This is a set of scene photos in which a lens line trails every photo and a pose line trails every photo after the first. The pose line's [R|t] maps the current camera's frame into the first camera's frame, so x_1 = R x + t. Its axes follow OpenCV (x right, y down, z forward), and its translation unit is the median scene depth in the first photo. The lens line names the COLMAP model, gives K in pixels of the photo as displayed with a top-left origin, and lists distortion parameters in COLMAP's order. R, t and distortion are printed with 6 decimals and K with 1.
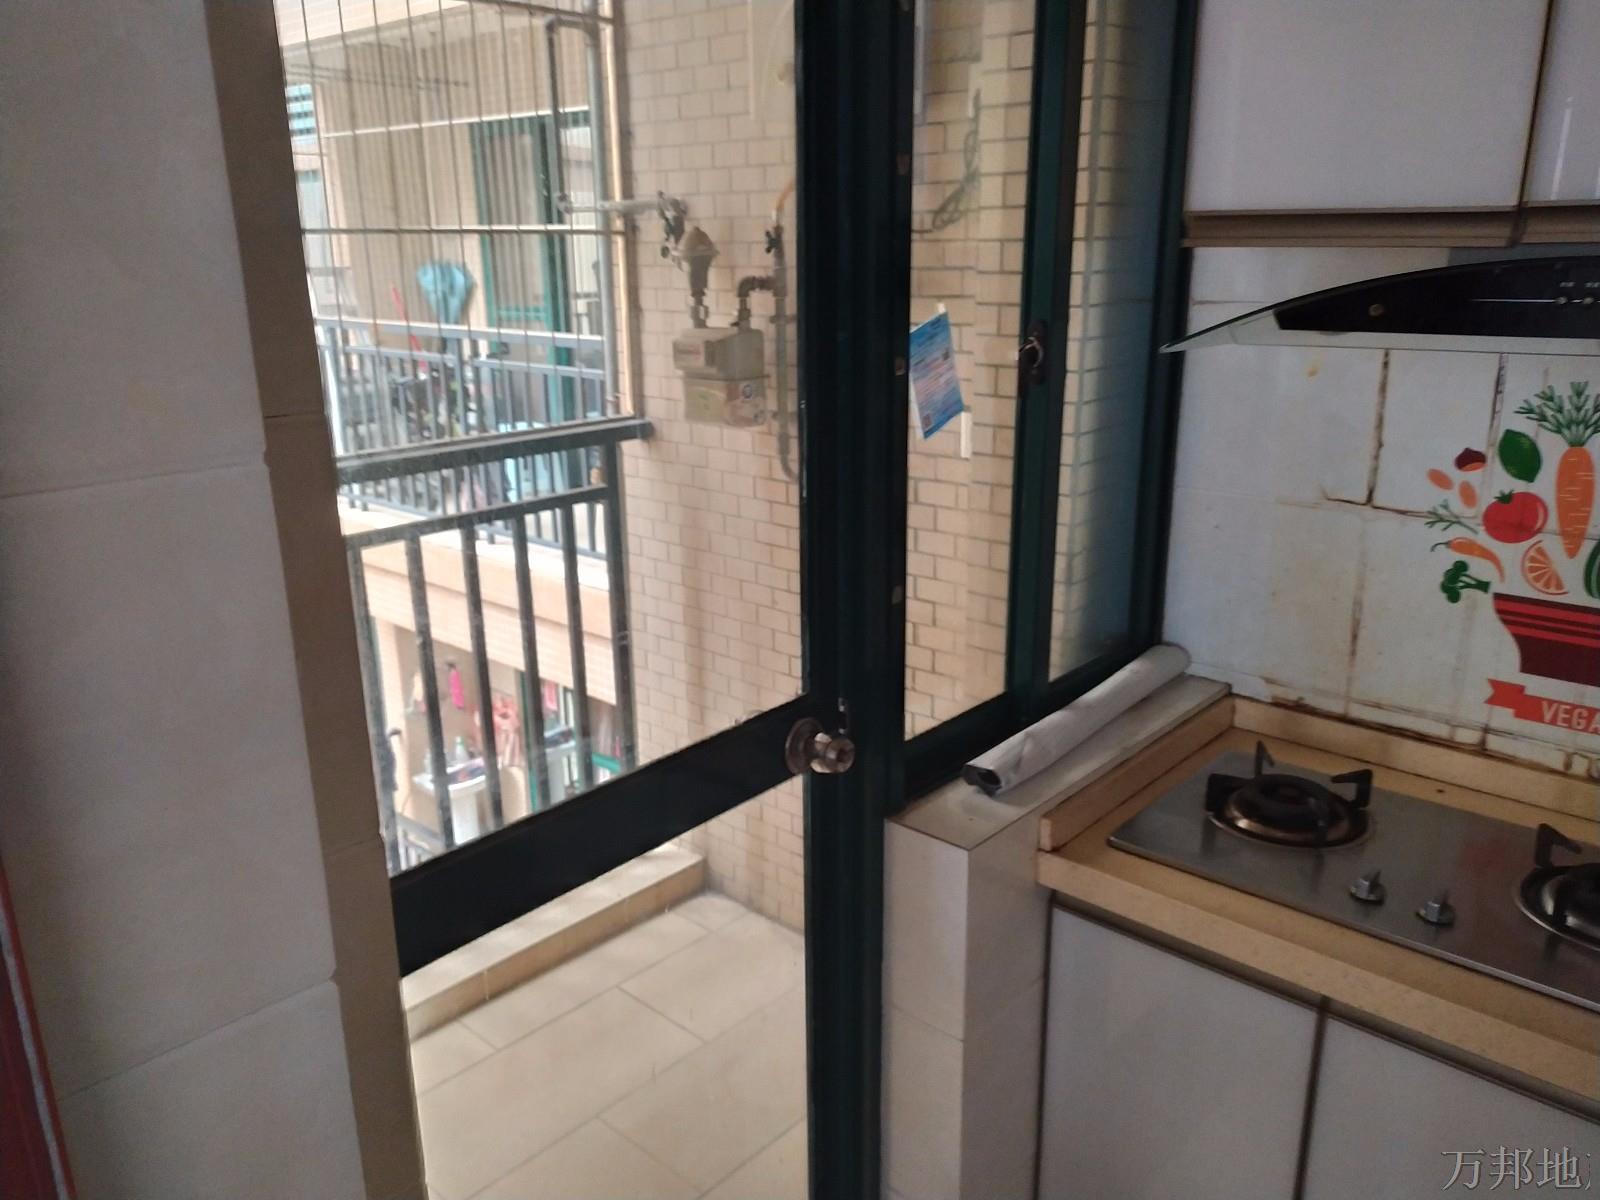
lens RADIAL K [[1198.4, 0, 802.7], [0, 1198.4, 595.5], [0, 0, 1]] dist [0.014266, -0.010283]
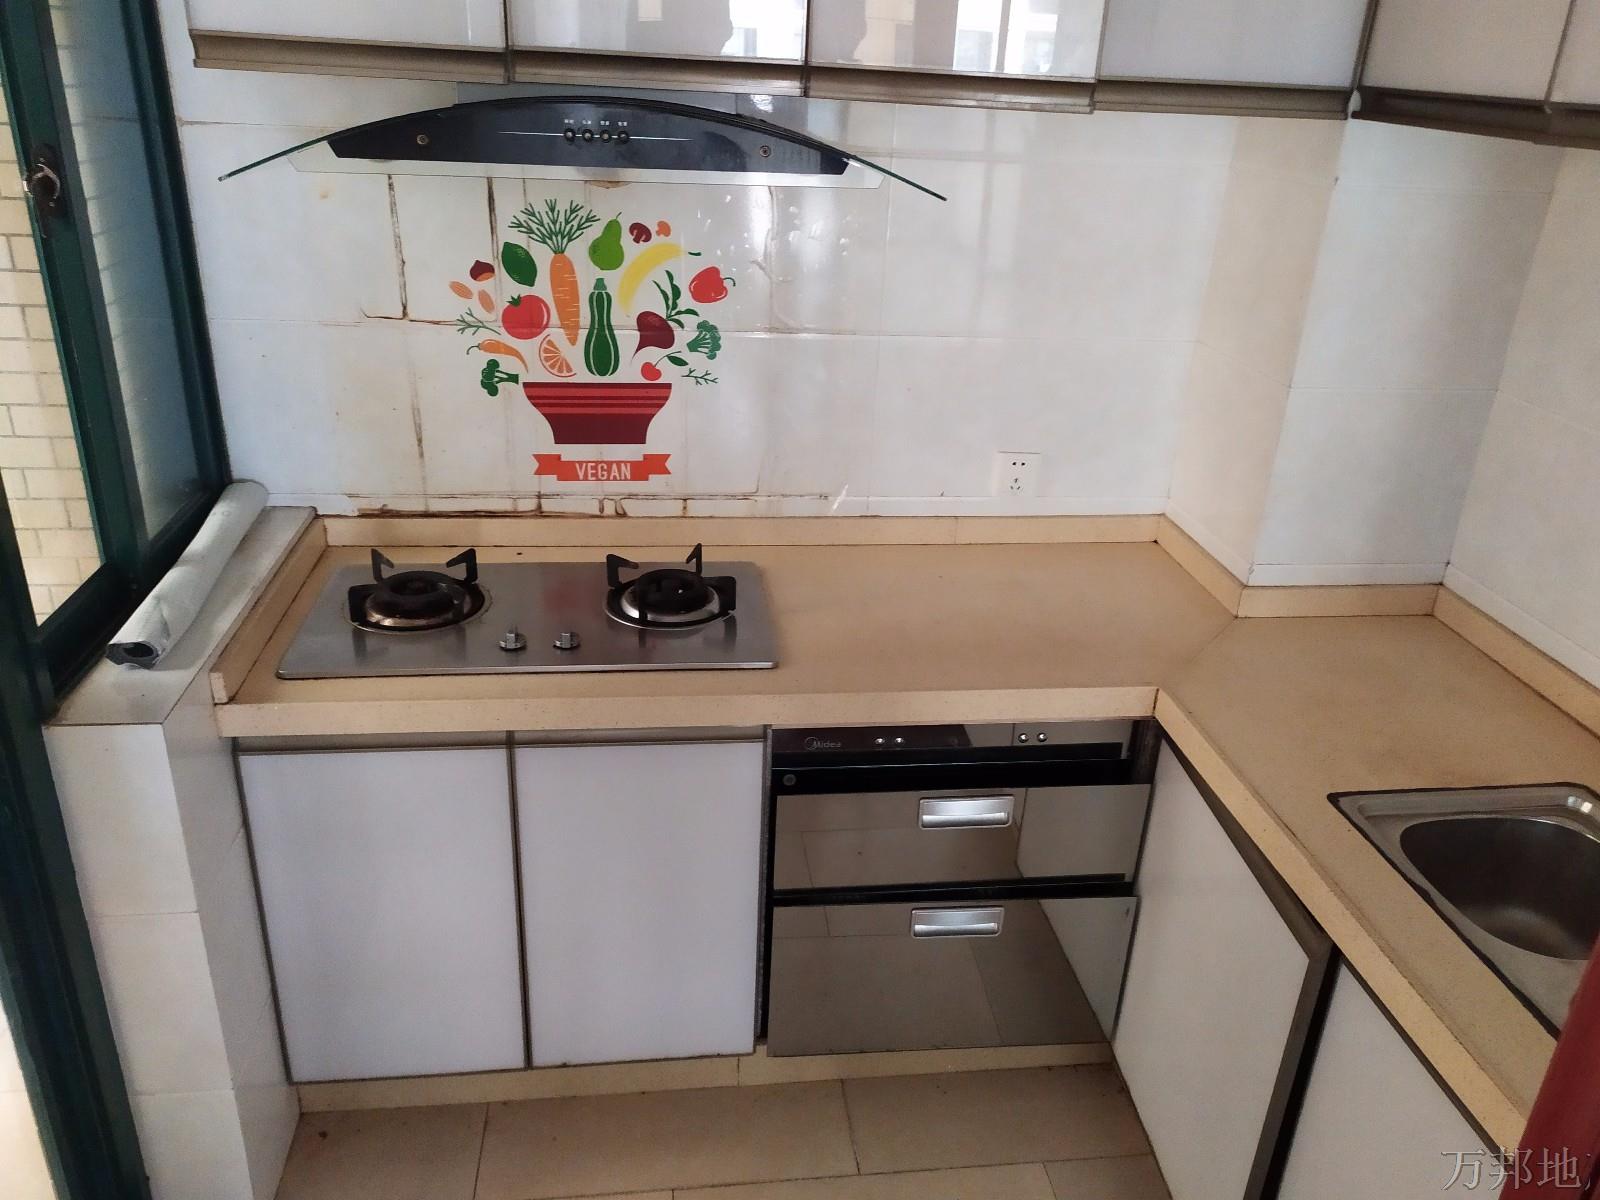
lens RADIAL K [[1198.4, 0, 798.0], [0, 1198.4, 602.5], [0, 0, 1]] dist [0.014266, -0.010283]
pose [[0.660072, -0.268141, 0.701716, -0.148753], [0.159471, 0.962850, 0.217919, -0.008301], [-0.734081, -0.031938, 0.678311, -0.024267]]
